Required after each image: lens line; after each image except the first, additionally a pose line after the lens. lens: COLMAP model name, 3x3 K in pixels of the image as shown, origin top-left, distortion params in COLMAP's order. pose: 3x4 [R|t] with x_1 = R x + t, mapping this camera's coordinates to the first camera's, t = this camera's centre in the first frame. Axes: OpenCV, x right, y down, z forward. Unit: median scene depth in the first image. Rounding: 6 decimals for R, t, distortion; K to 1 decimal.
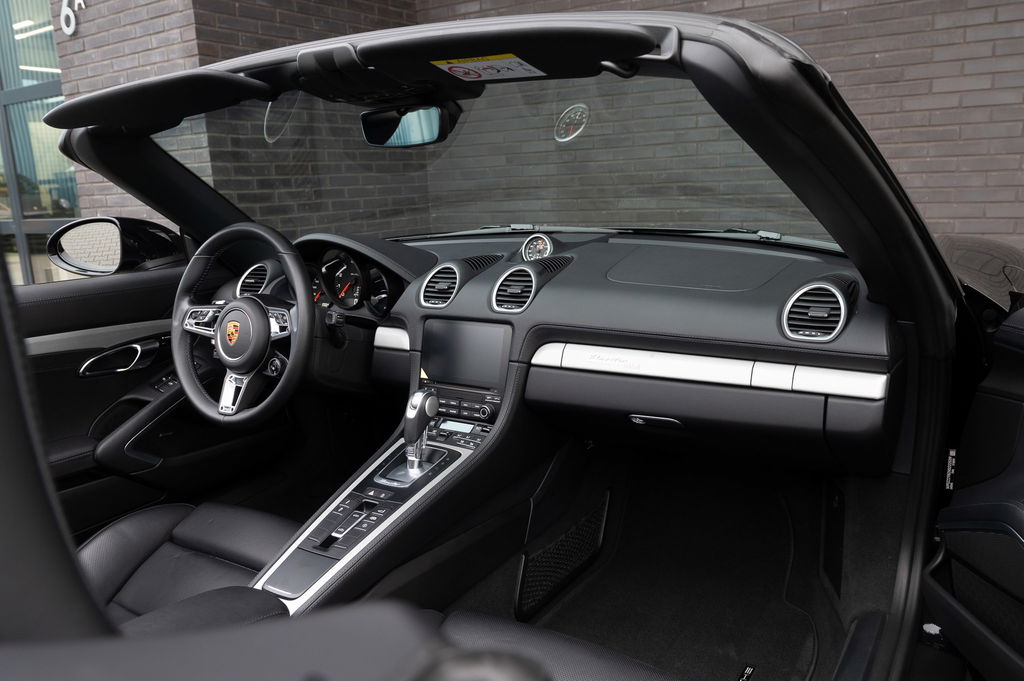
lens RADIAL K [[791.1, 0, 522.7], [0, 791.1, 338.7], [0, 0, 1]] dist [-0.053670, 0.002555]
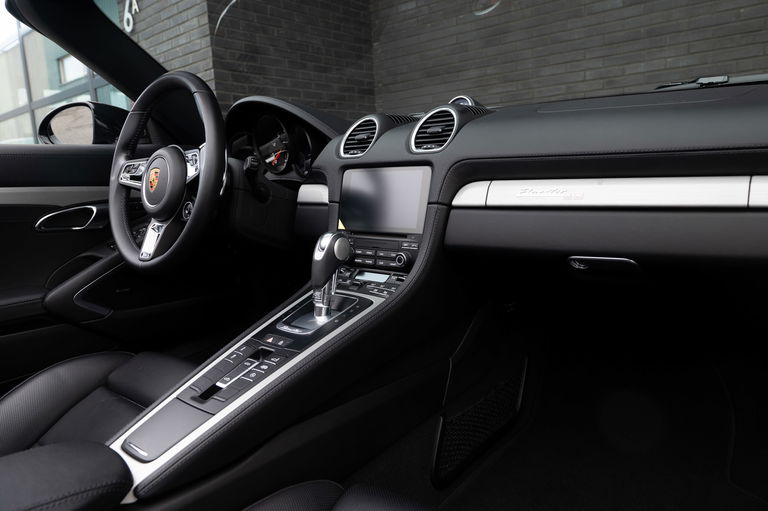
lens RADIAL K [[506.6, 0, 375.9], [0, 506.6, 247.2], [0, 0, 1]] dist [-0.034999, 0.004504]
pose [[0.990397, 0.010844, -0.137828, 0.004501], [-0.016782, 0.998977, -0.041988, 0.096869], [0.137232, 0.043898, 0.989566, 0.381094]]
